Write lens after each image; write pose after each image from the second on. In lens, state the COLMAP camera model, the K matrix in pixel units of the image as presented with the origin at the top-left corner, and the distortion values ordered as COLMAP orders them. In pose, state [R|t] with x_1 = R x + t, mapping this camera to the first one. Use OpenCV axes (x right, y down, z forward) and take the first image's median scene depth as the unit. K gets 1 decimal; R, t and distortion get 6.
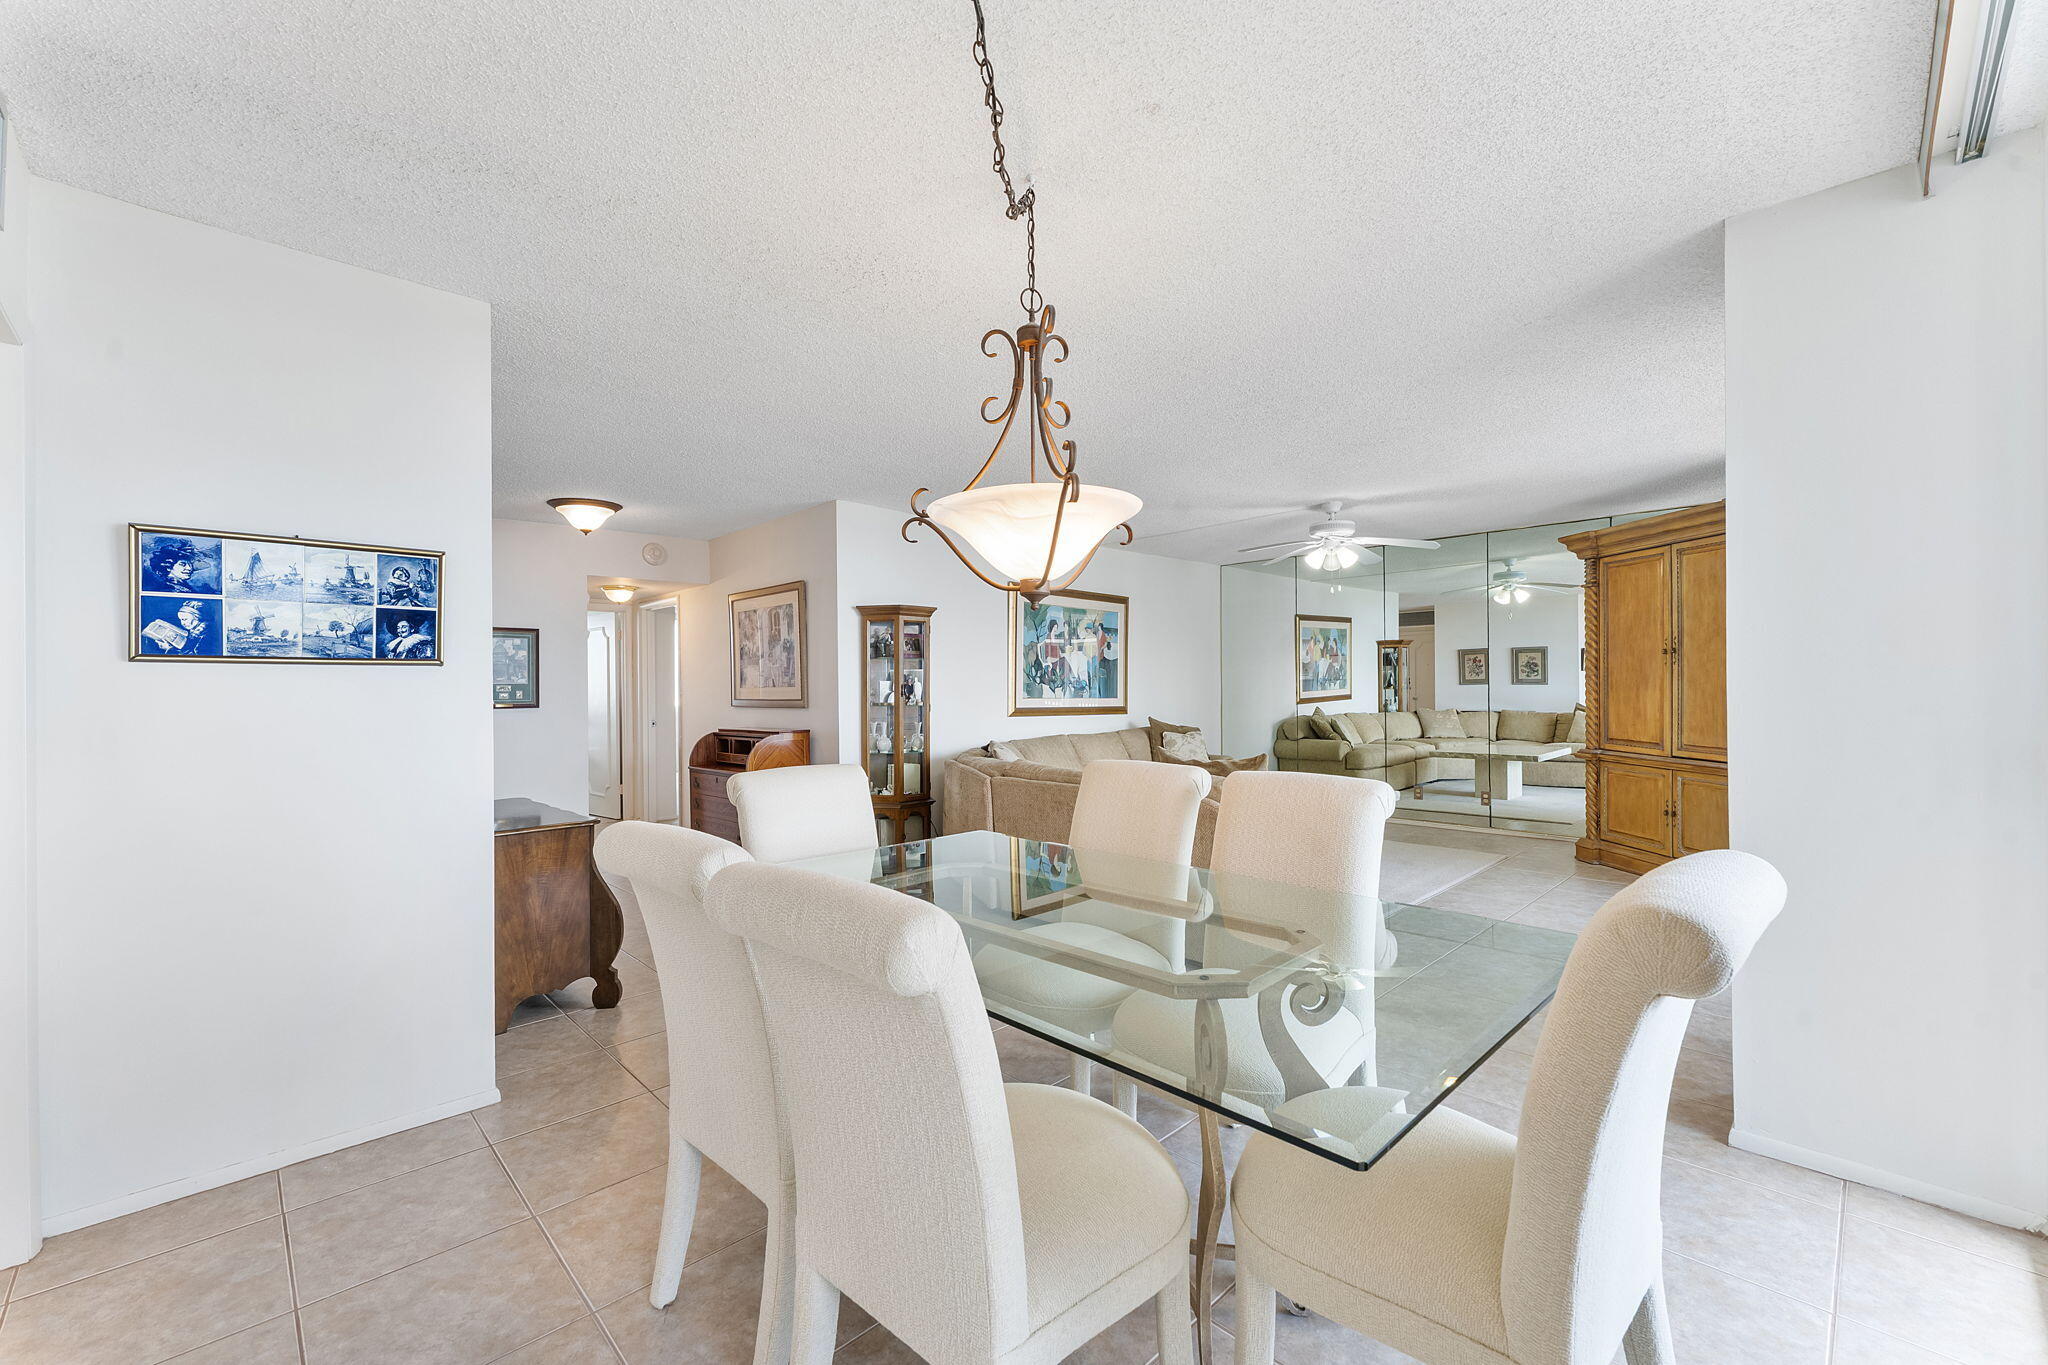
lens RADIAL K [[866.8, 0, 1022.3], [0, 866.8, 690.8], [0, 0, 1]] dist [-0.006855, 0.000749]
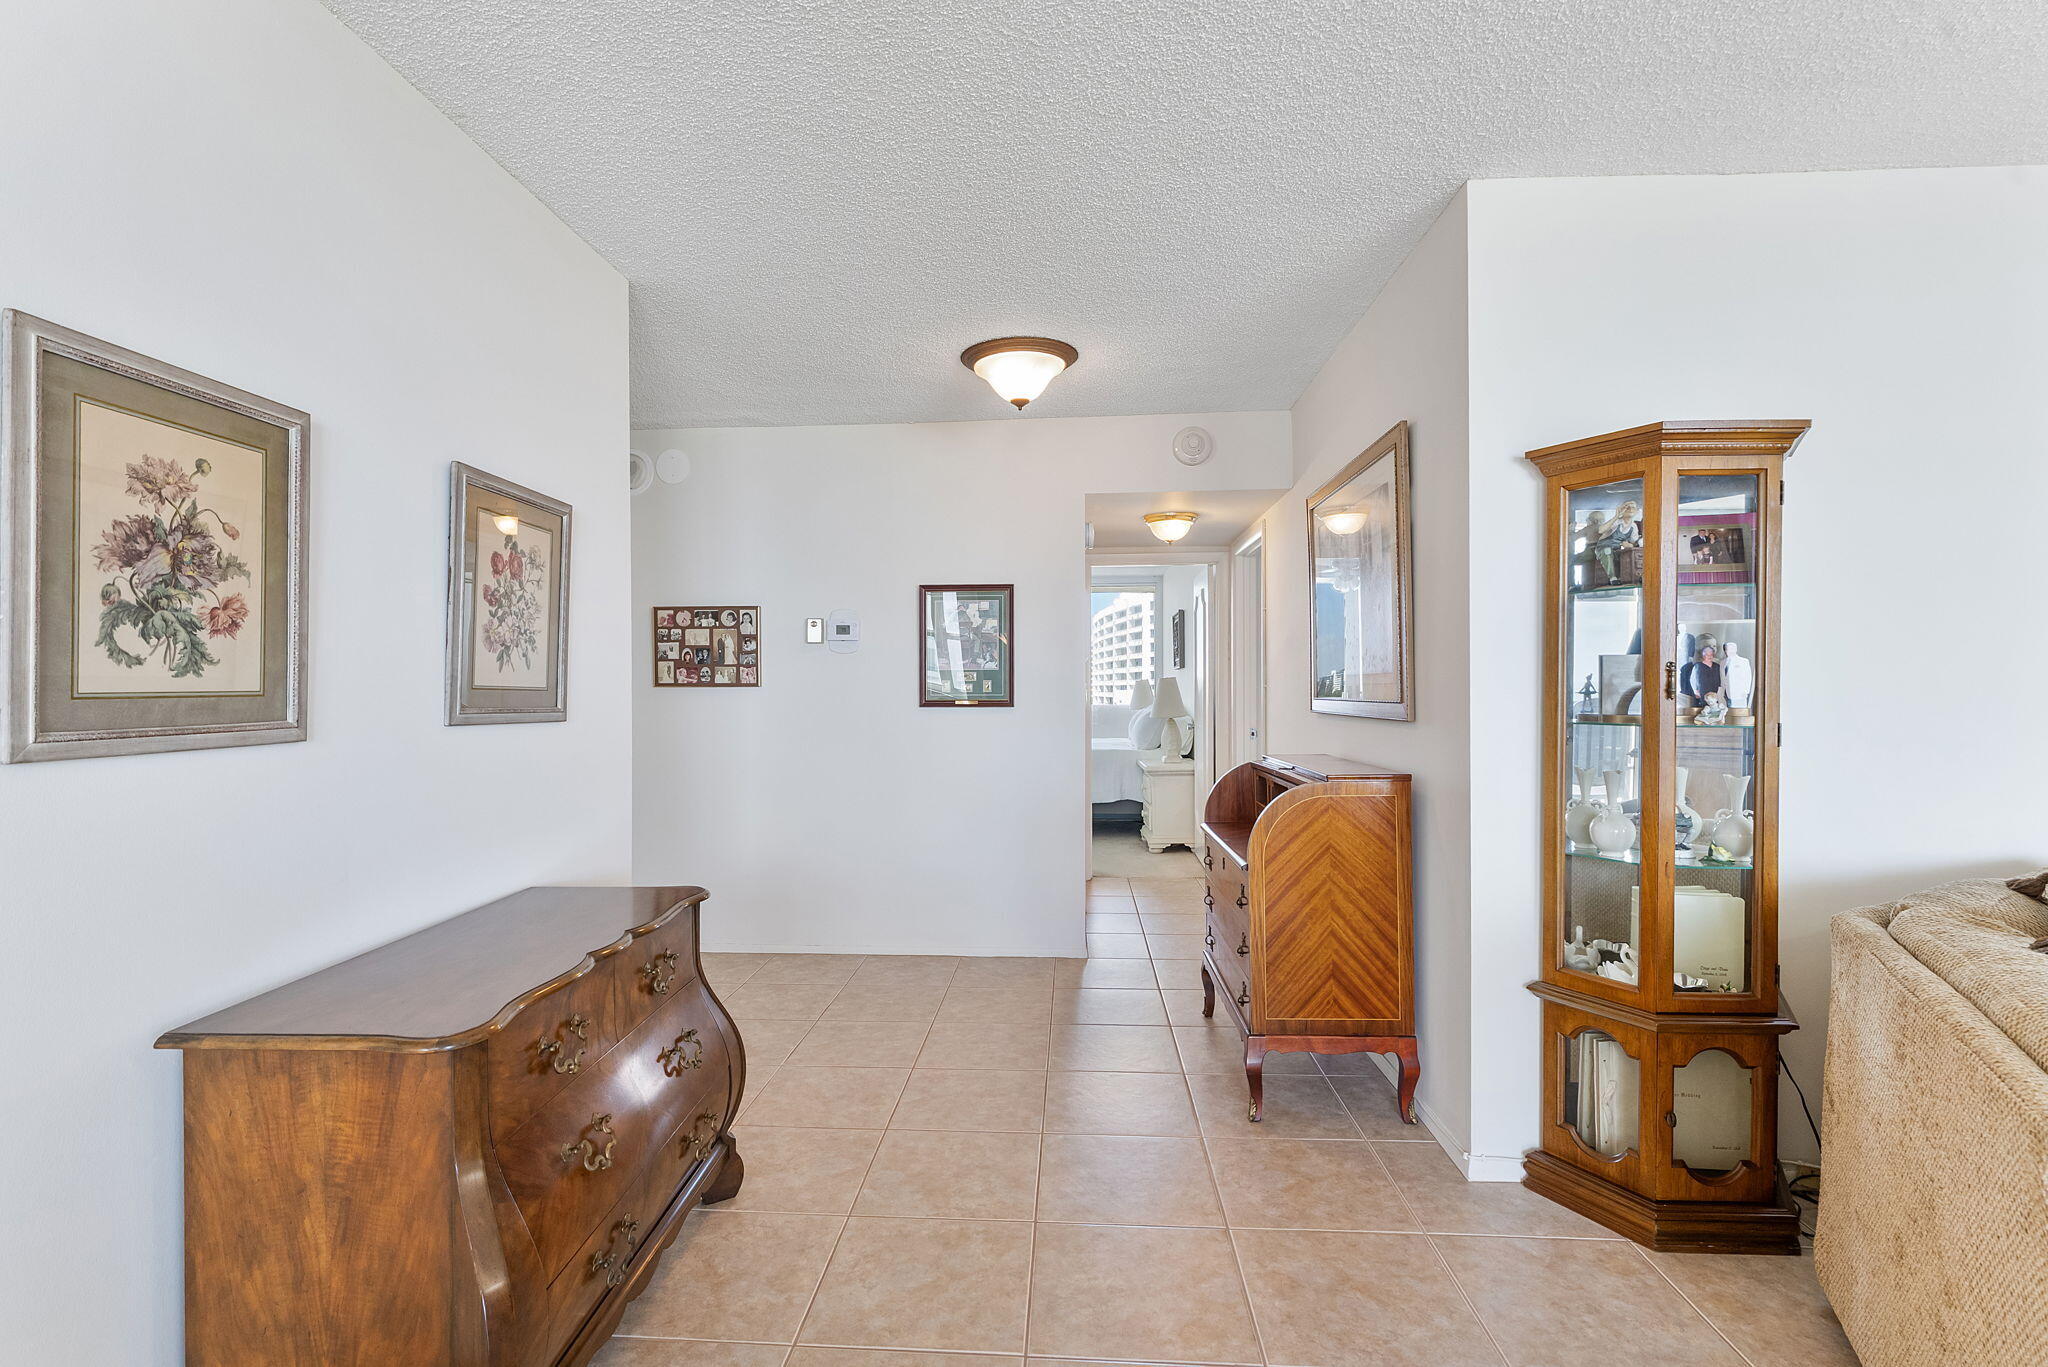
lens RADIAL K [[952.0, 0, 1011.7], [0, 952.0, 690.2], [0, 0, 1]] dist [0.009798, -0.002647]
pose [[0.663089, 0.008661, -0.748490, -0.028395], [-0.004099, 0.999960, 0.007939, 0.001650], [0.748529, -0.002196, 0.663098, 0.533746]]
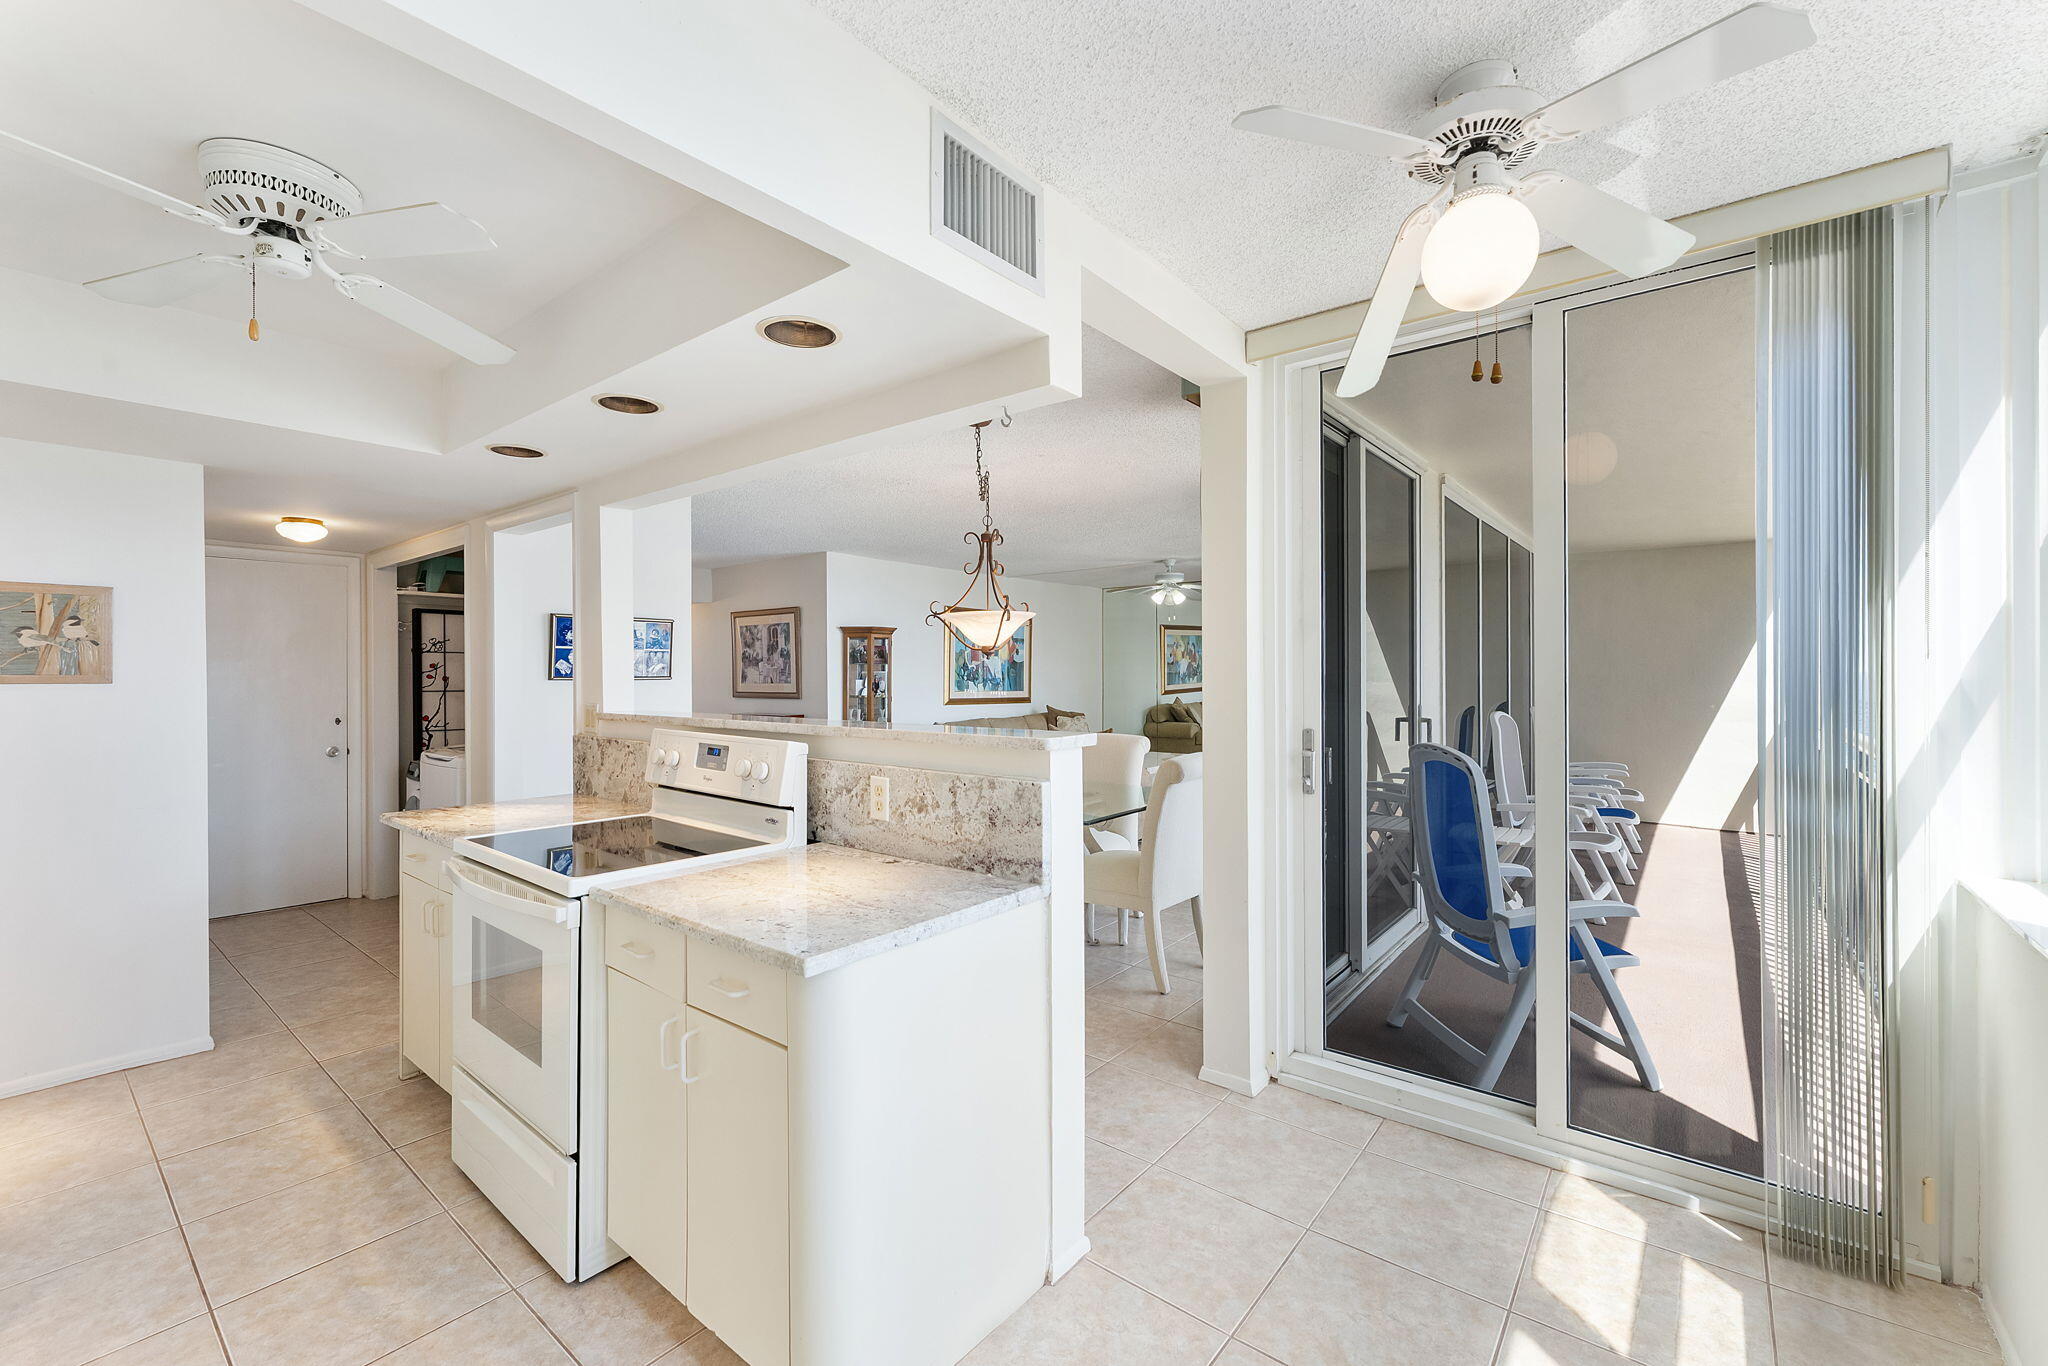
lens RADIAL K [[866.8, 0, 1014.8], [0, 866.8, 670.5], [0, 0, 1]] dist [-0.006855, 0.000749]
pose [[0.994926, 0.004266, 0.100515, -0.047878], [-0.003444, 0.999959, -0.008347, -0.015151], [-0.100547, 0.007959, 0.994901, -0.412622]]
